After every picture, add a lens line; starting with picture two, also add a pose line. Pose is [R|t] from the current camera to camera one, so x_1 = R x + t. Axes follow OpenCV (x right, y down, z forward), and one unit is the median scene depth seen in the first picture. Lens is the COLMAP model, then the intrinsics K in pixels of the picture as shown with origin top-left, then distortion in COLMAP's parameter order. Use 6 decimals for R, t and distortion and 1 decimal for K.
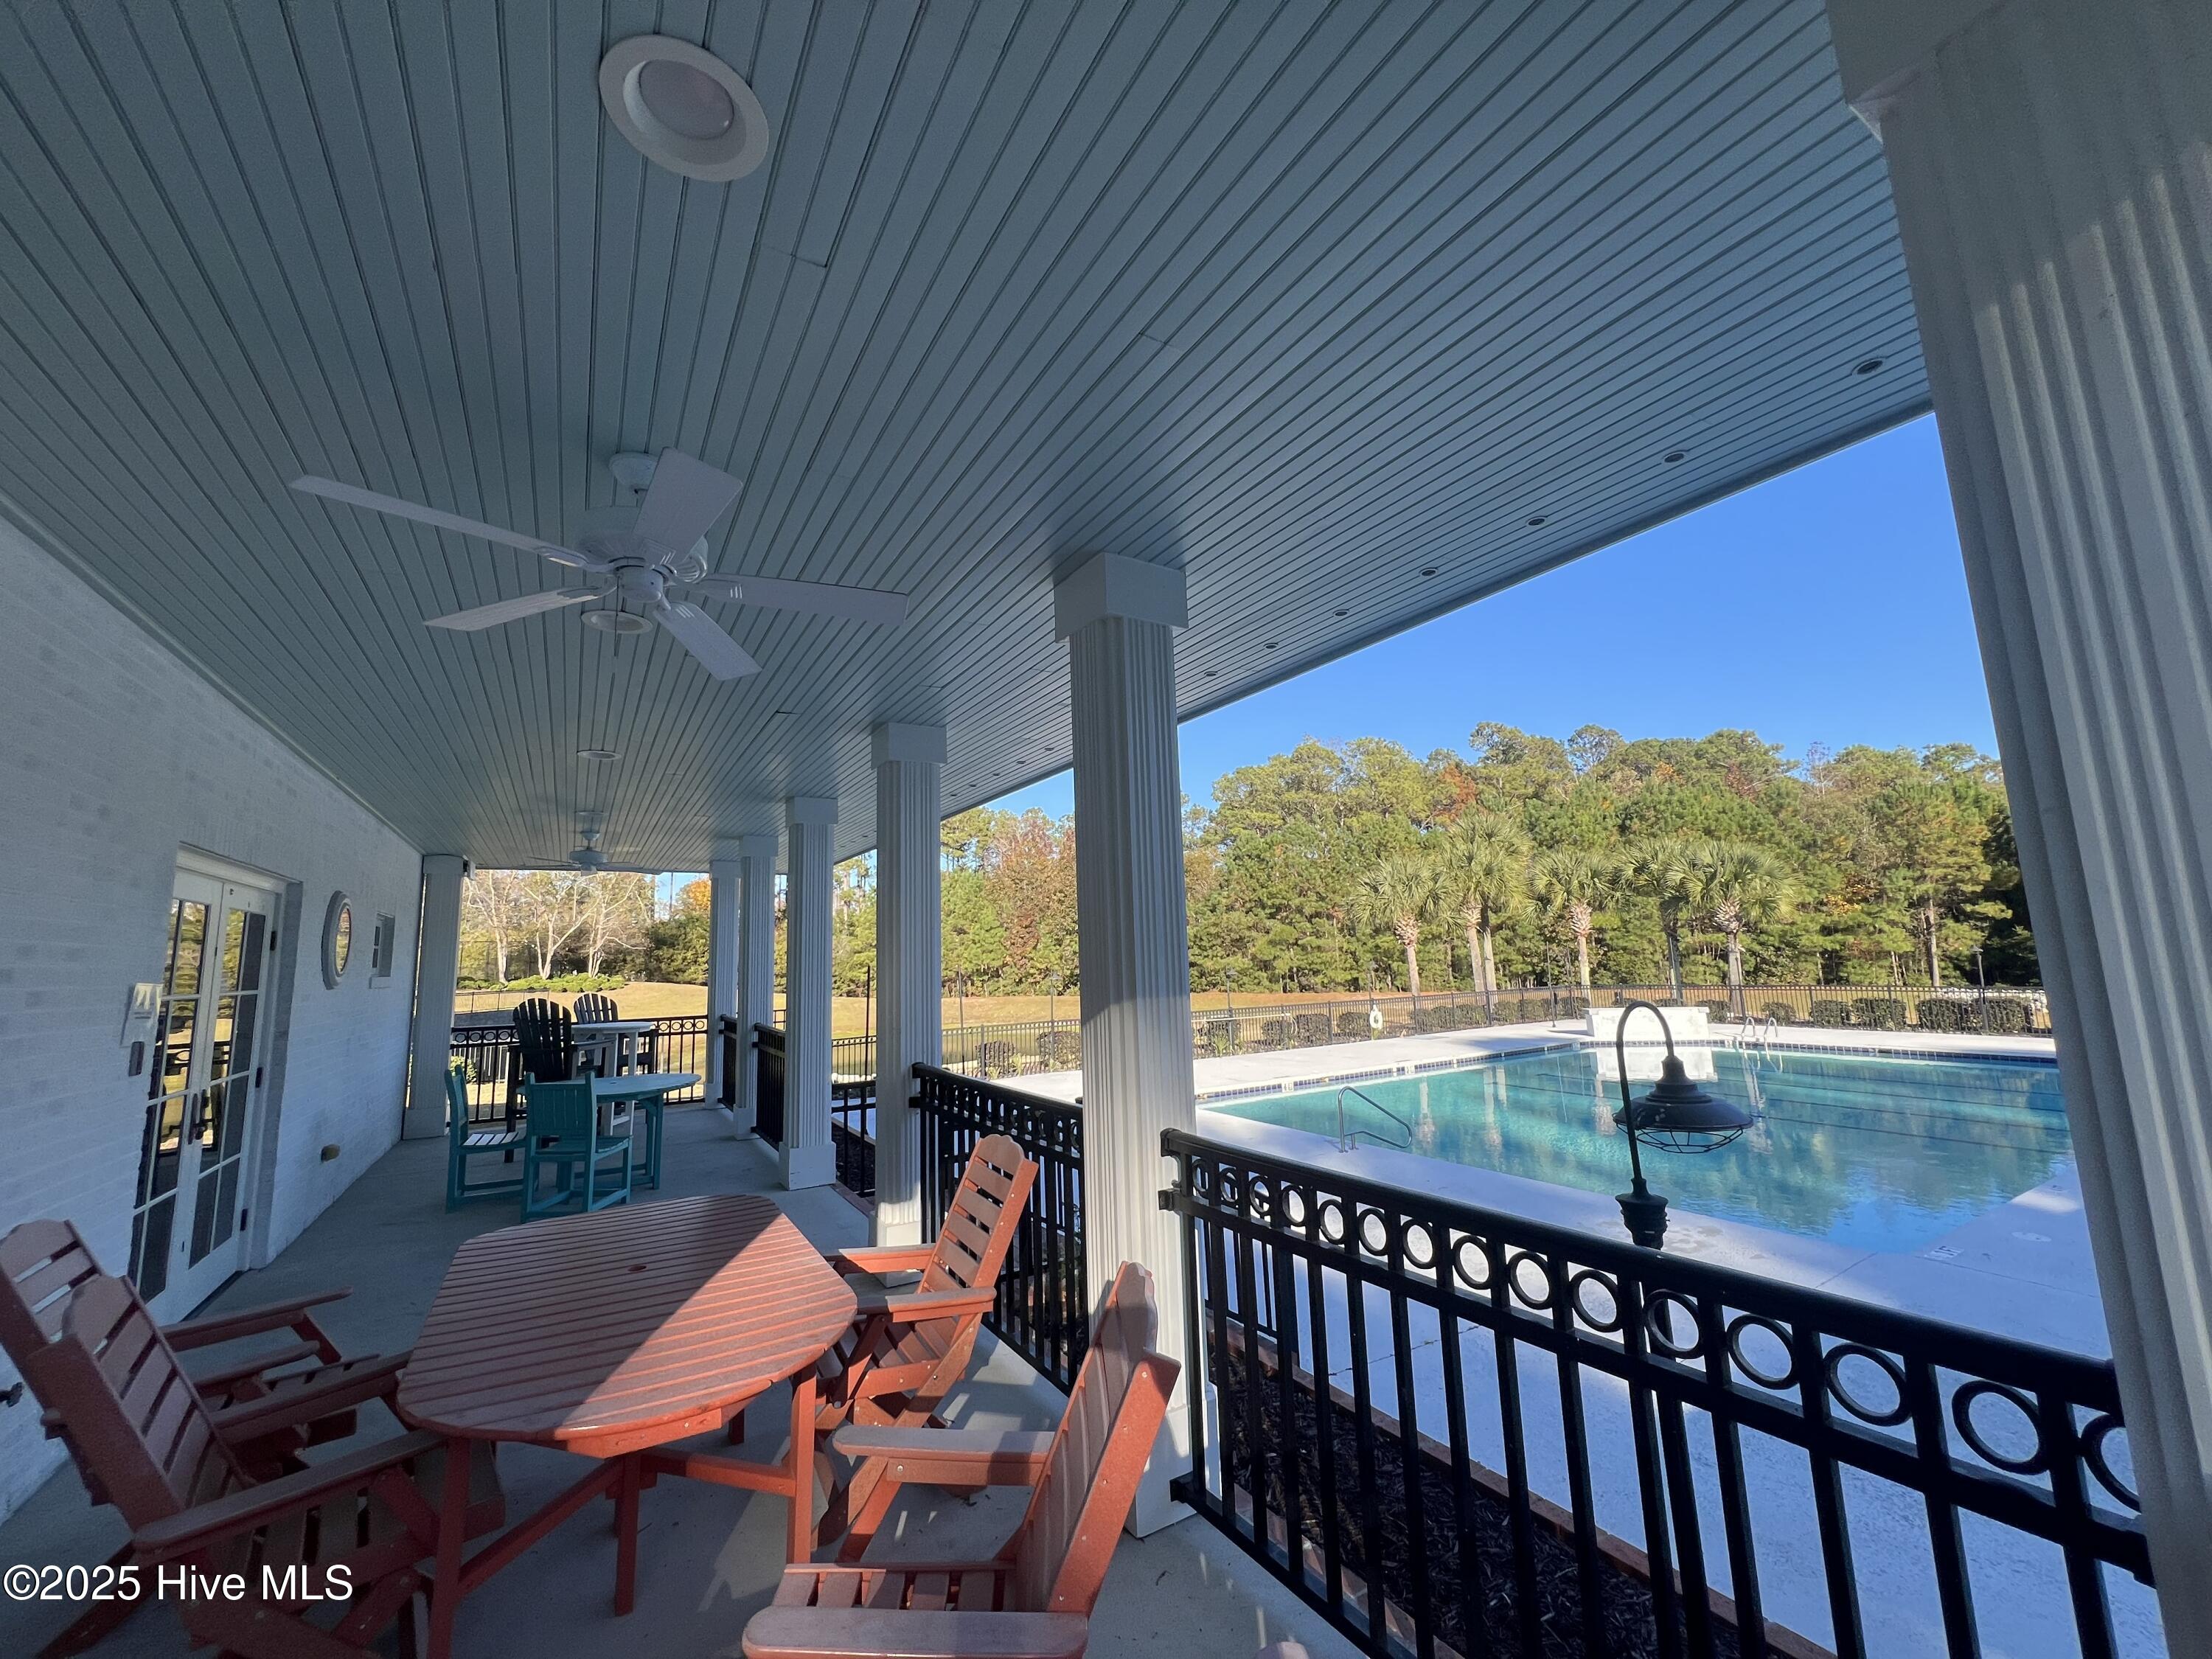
lens RADIAL K [[885.6, 0, 1101.1], [0, 885.6, 823.4], [0, 0, 1]] dist [-0.001184, -0.000257]
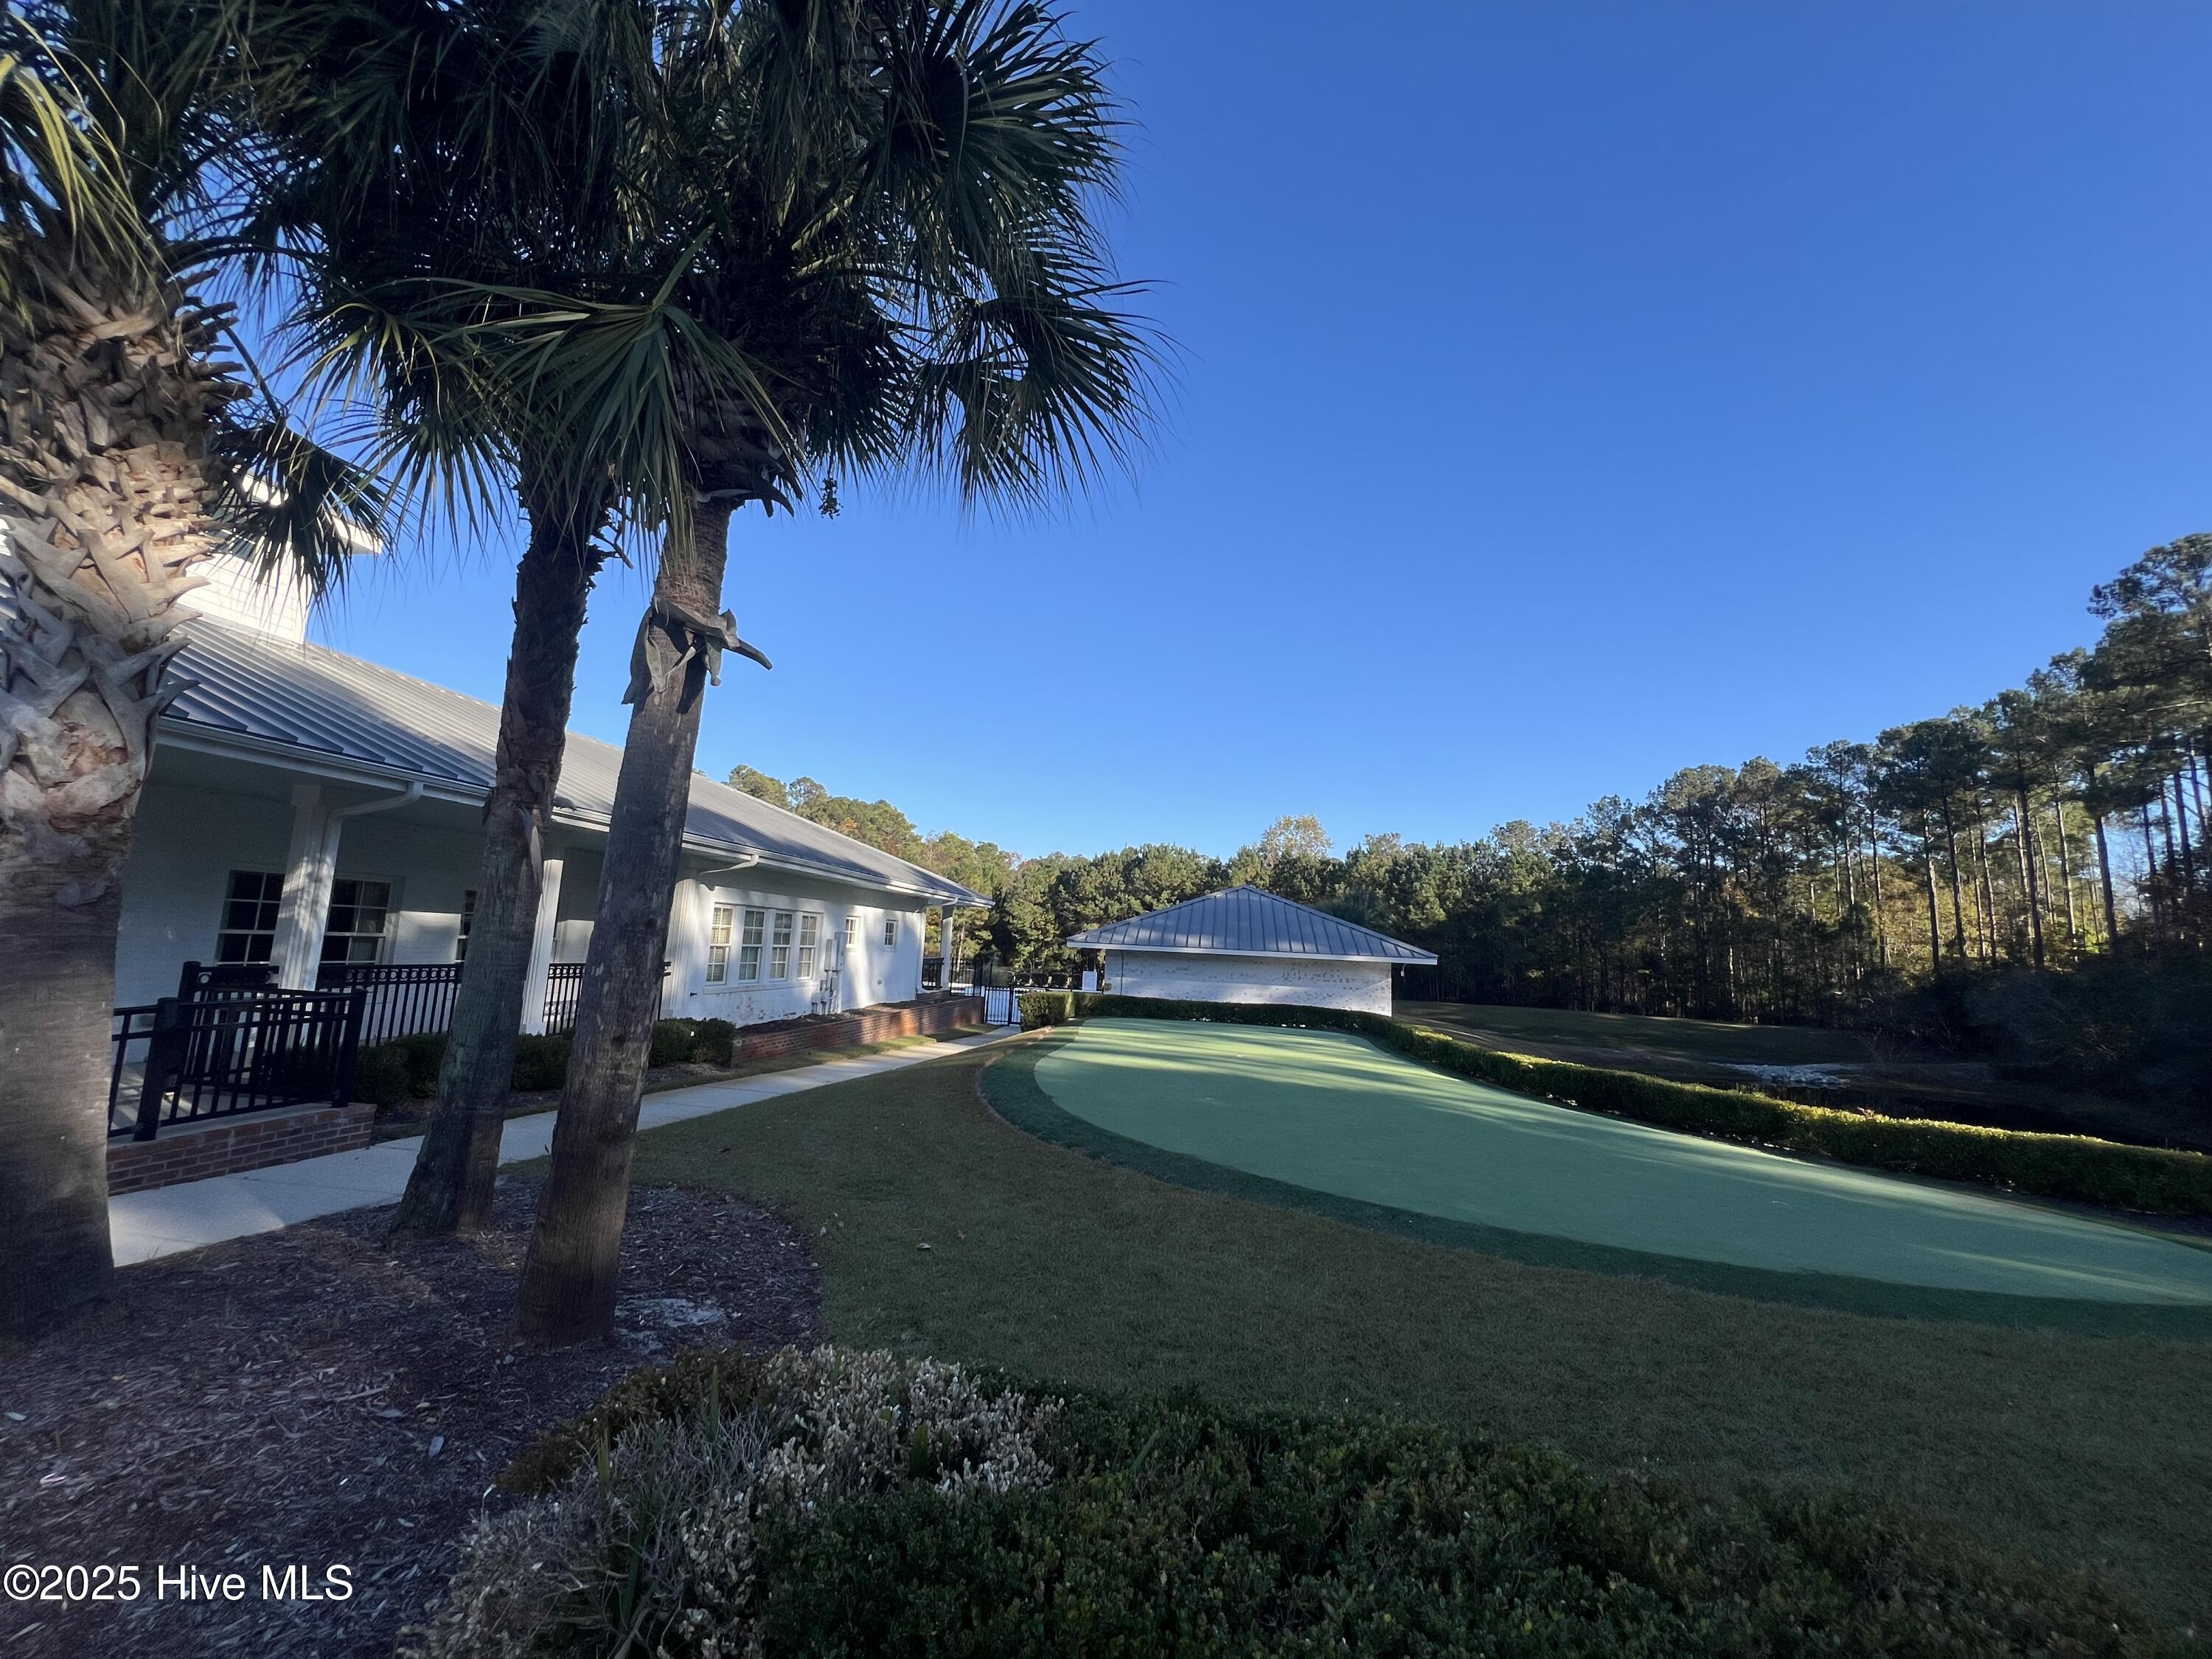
lens RADIAL K [[885.6, 0, 1108.5], [0, 885.6, 826.4], [0, 0, 1]] dist [-0.001184, -0.000257]
pose [[0.615749, 0.169619, 0.769469, -0.345863], [-0.183815, 0.980533, -0.069051, -0.048881], [-0.766202, -0.098922, 0.634941, -0.398421]]
